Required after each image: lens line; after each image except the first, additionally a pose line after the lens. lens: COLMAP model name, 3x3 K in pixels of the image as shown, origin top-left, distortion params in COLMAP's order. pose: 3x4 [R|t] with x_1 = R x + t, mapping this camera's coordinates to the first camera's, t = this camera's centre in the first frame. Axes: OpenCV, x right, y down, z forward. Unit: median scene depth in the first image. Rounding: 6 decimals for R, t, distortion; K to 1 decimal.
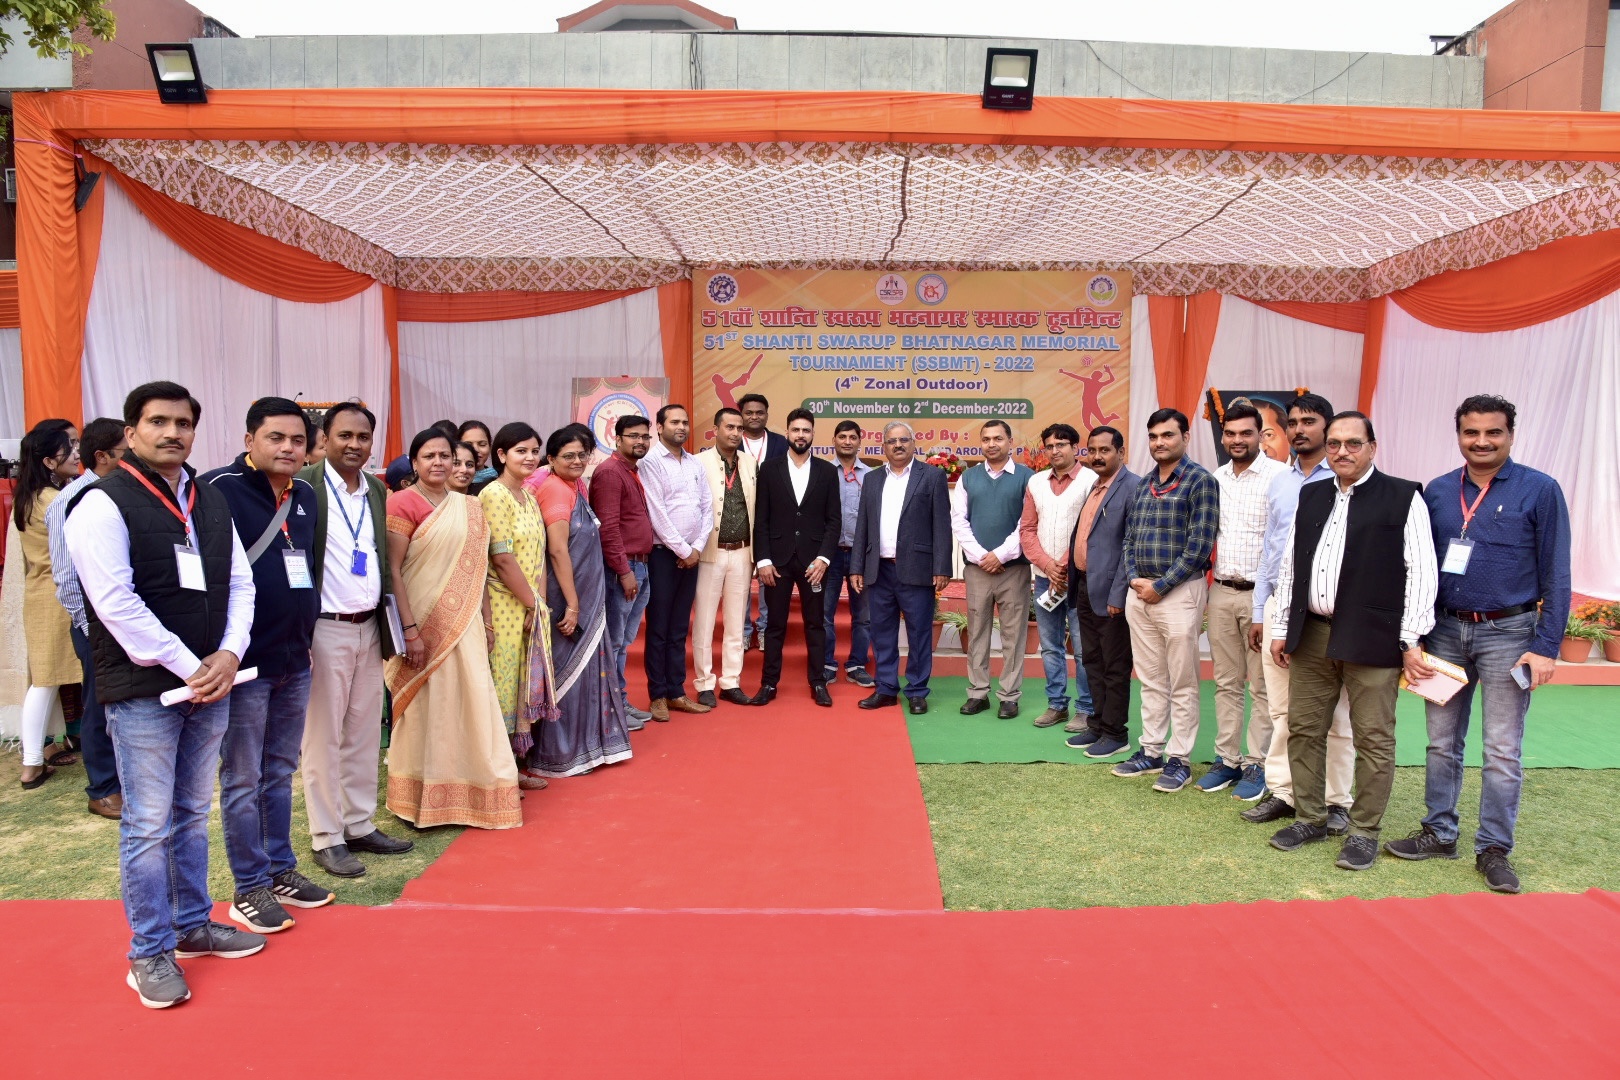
lens RADIAL K [[1112.3, 0, 810.2], [0, 1112.3, 540.5], [0, 0, 1]] dist [-0.114450, 0.059822]
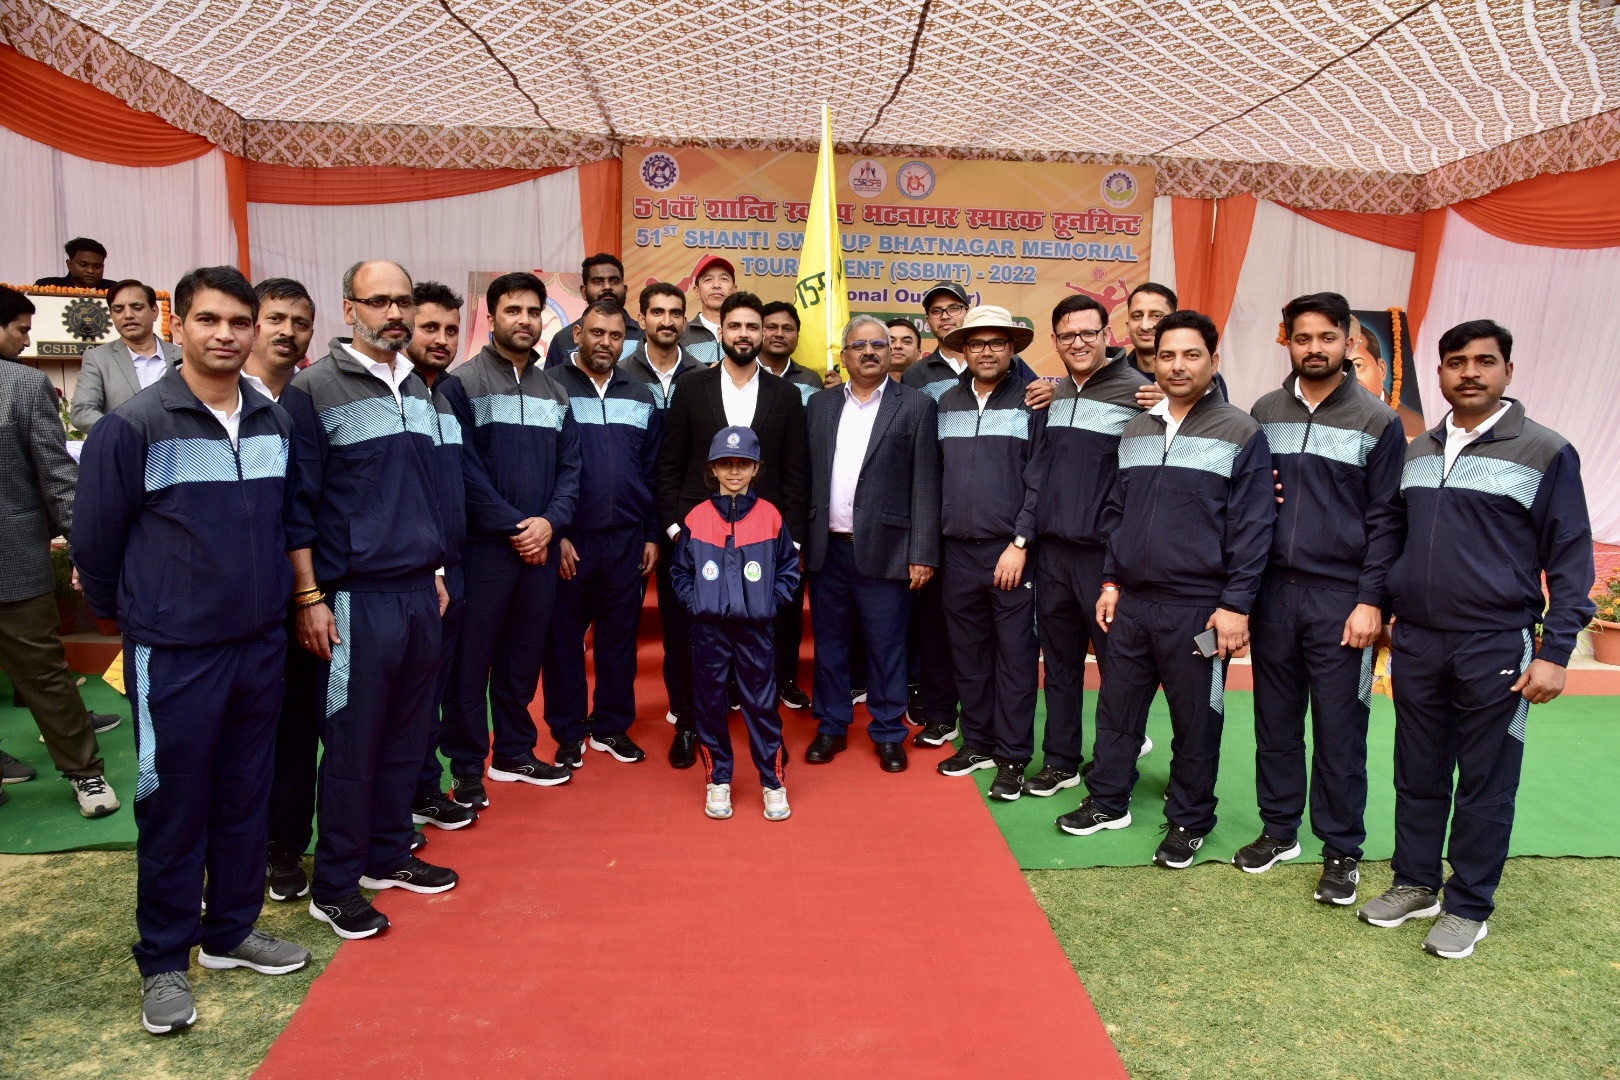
lens RADIAL K [[1112.3, 0, 806.8], [0, 1112.3, 557.5], [0, 0, 1]] dist [-0.114450, 0.059822]
pose [[0.996969, 0.007312, 0.077451, -0.032252], [-0.013199, 0.997038, 0.075772, -0.008532], [-0.076668, -0.076565, 0.994113, 0.175063]]
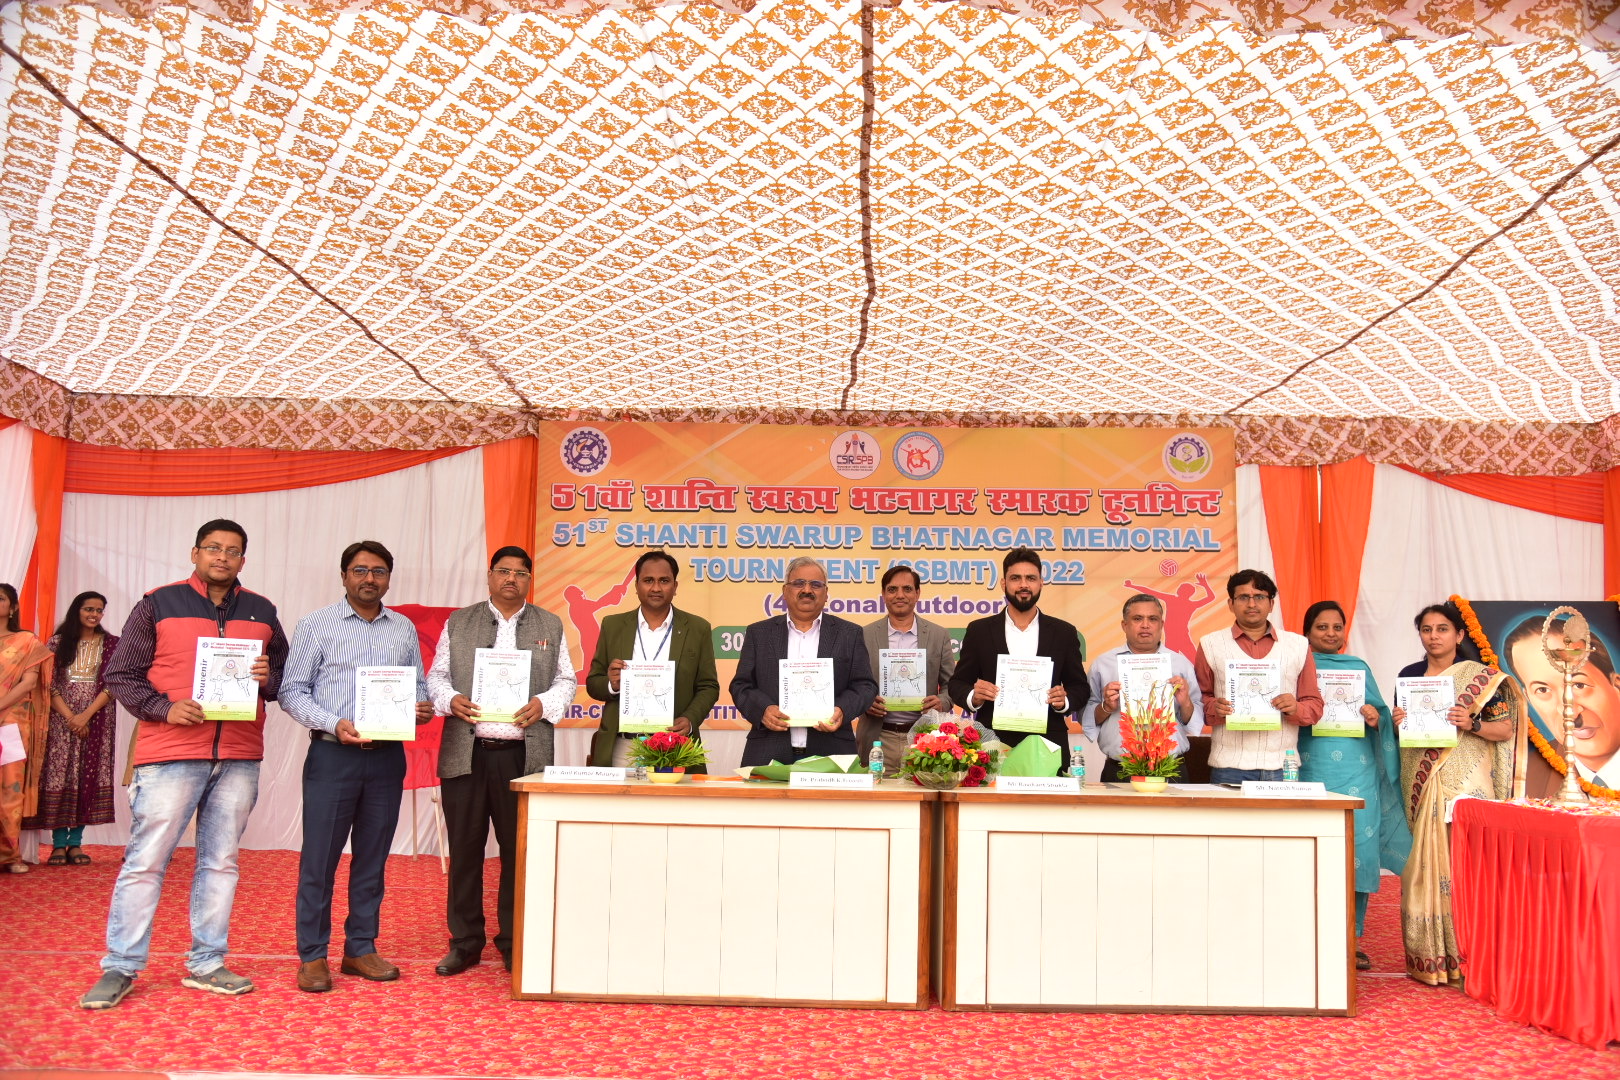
lens RADIAL K [[1209.7, 0, 802.2], [0, 1209.7, 540.8], [0, 0, 1]] dist [-0.093140, 0.075327]
pose [[0.999834, 0.009227, 0.015727, 0.033132], [-0.005659, 0.976948, -0.213404, -0.032072], [-0.017333, 0.213279, 0.976838, 0.338430]]
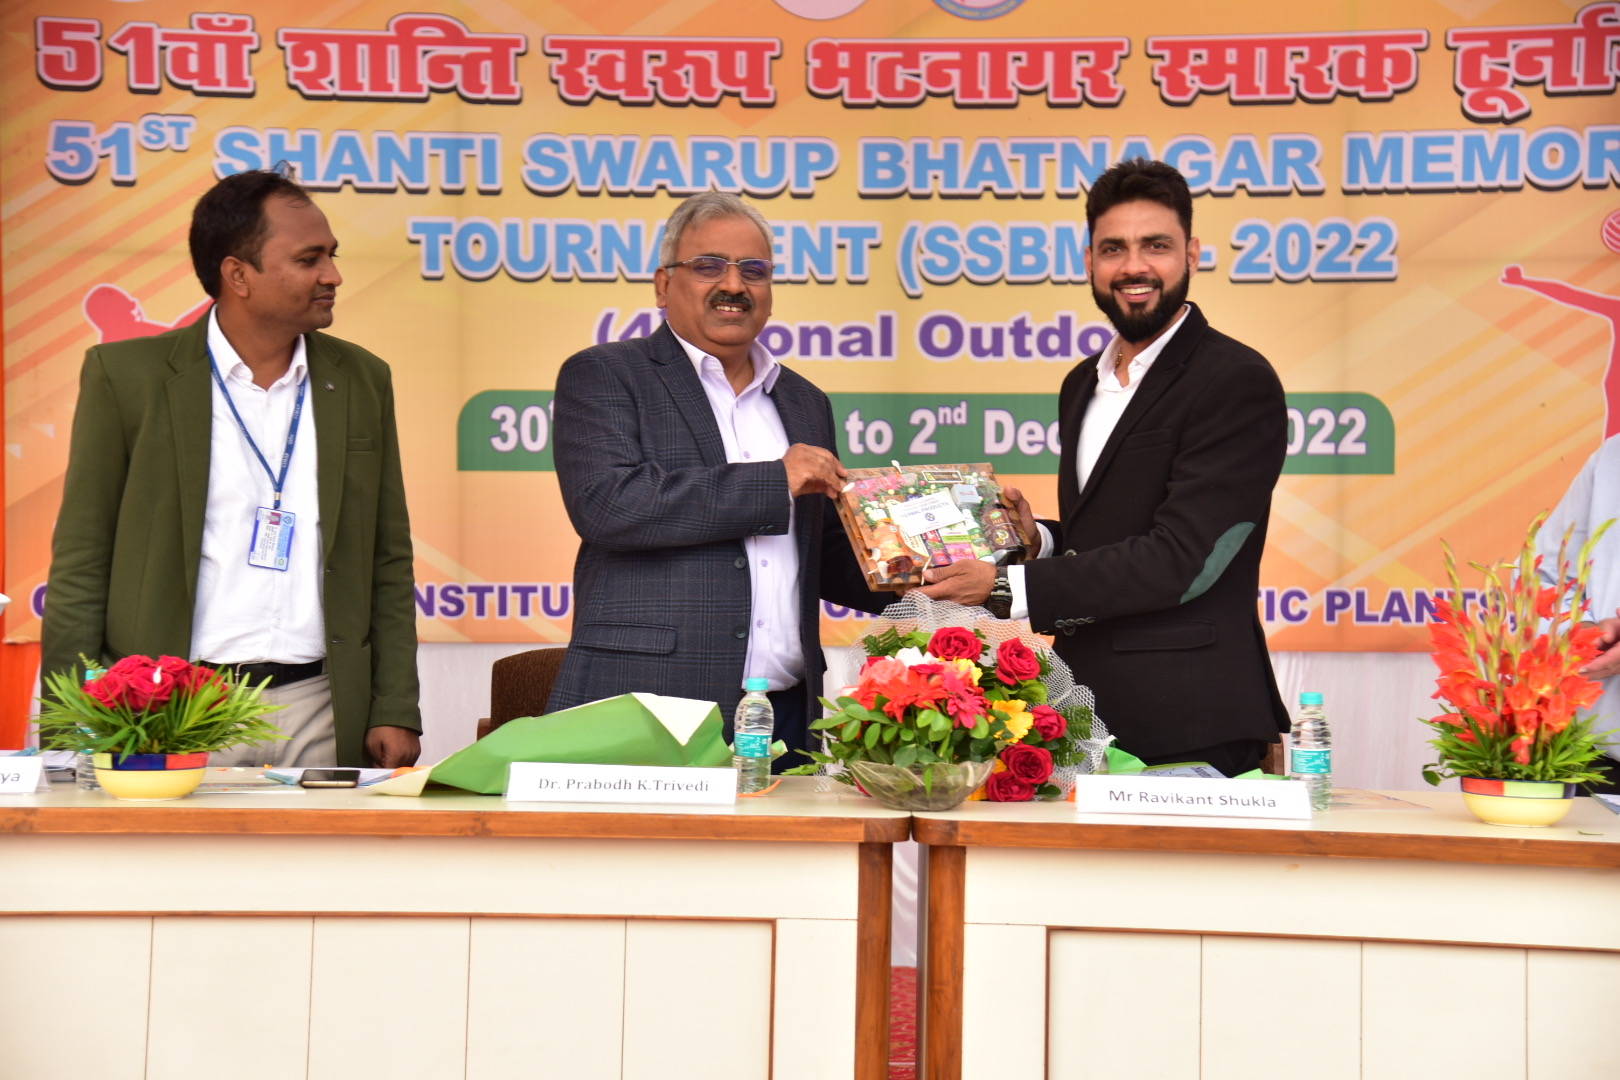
lens RADIAL K [[2564.9, 0, 806.8], [0, 2564.9, 583.2], [0, 0, 1]] dist [0.347466, 0.000000]
pose [[0.999957, 0.003343, 0.008636, 0.066114], [-0.002641, 0.996785, -0.080074, -0.038603], [-0.008876, 0.080047, 0.996752, 0.424093]]
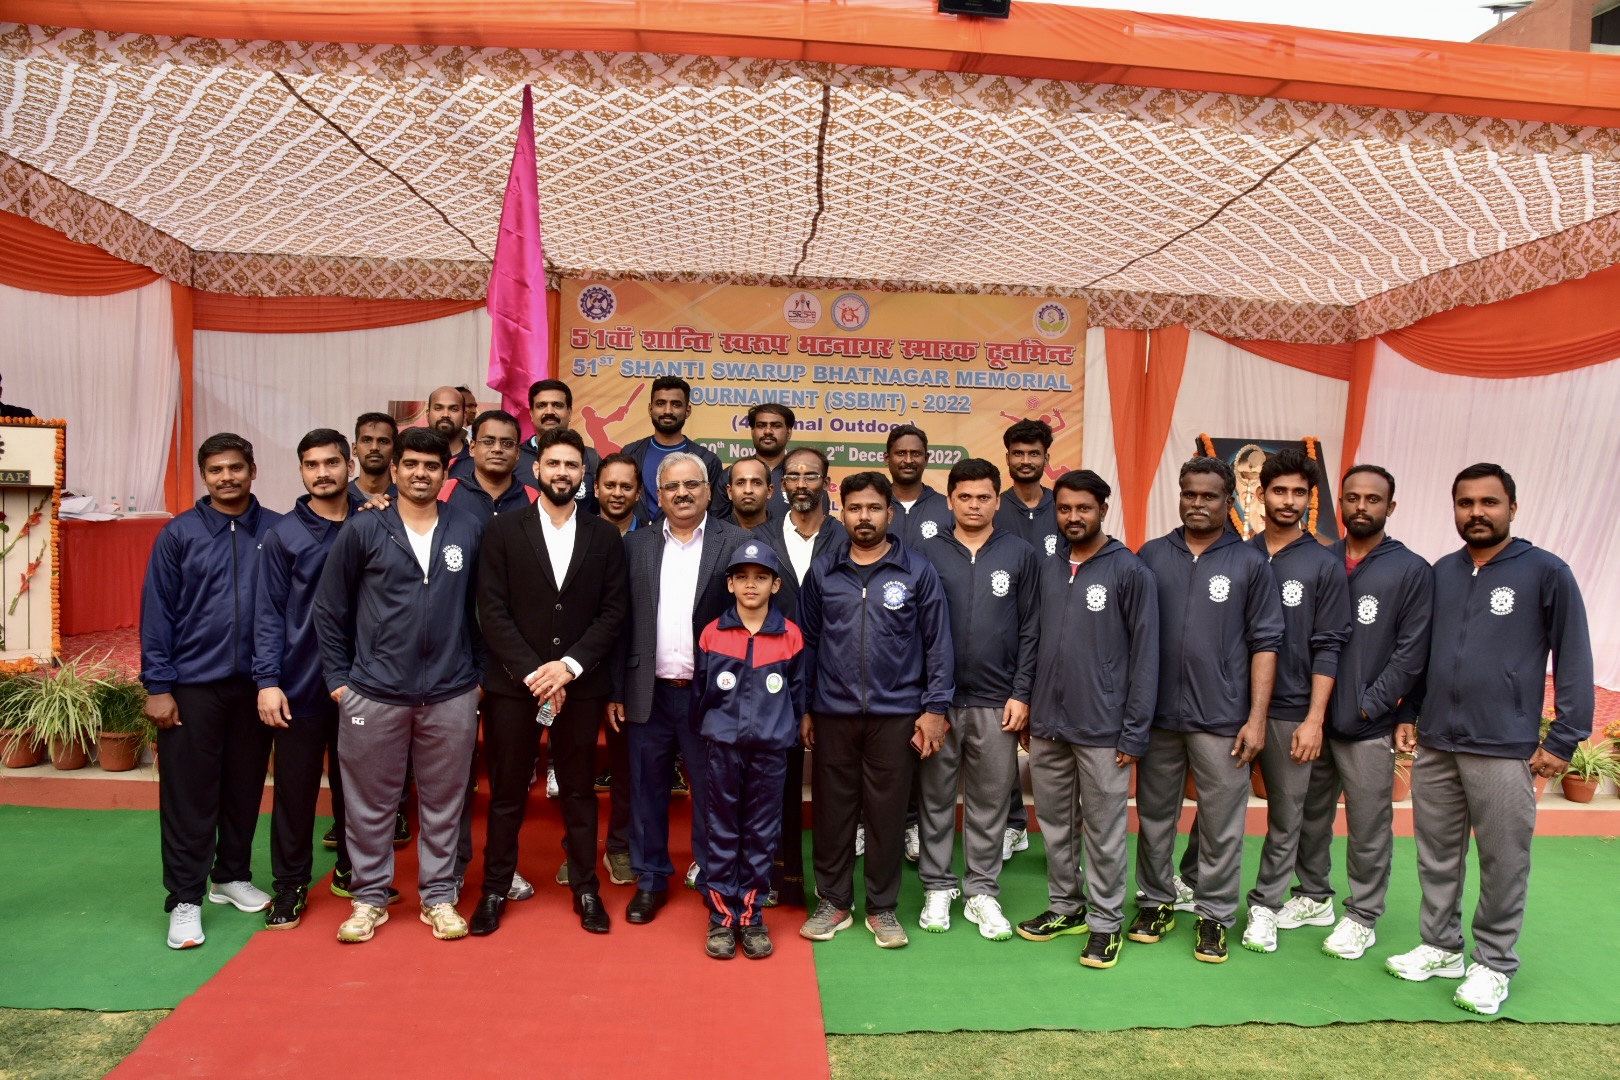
lens RADIAL K [[1112.3, 0, 805.3], [0, 1112.3, 550.5], [0, 0, 1]] dist [-0.114450, 0.059822]
pose [[0.996716, 0.020529, 0.078326, 0.014287], [-0.017521, 0.999090, -0.038891, -0.014661], [-0.079053, 0.037391, 0.996169, 0.178056]]
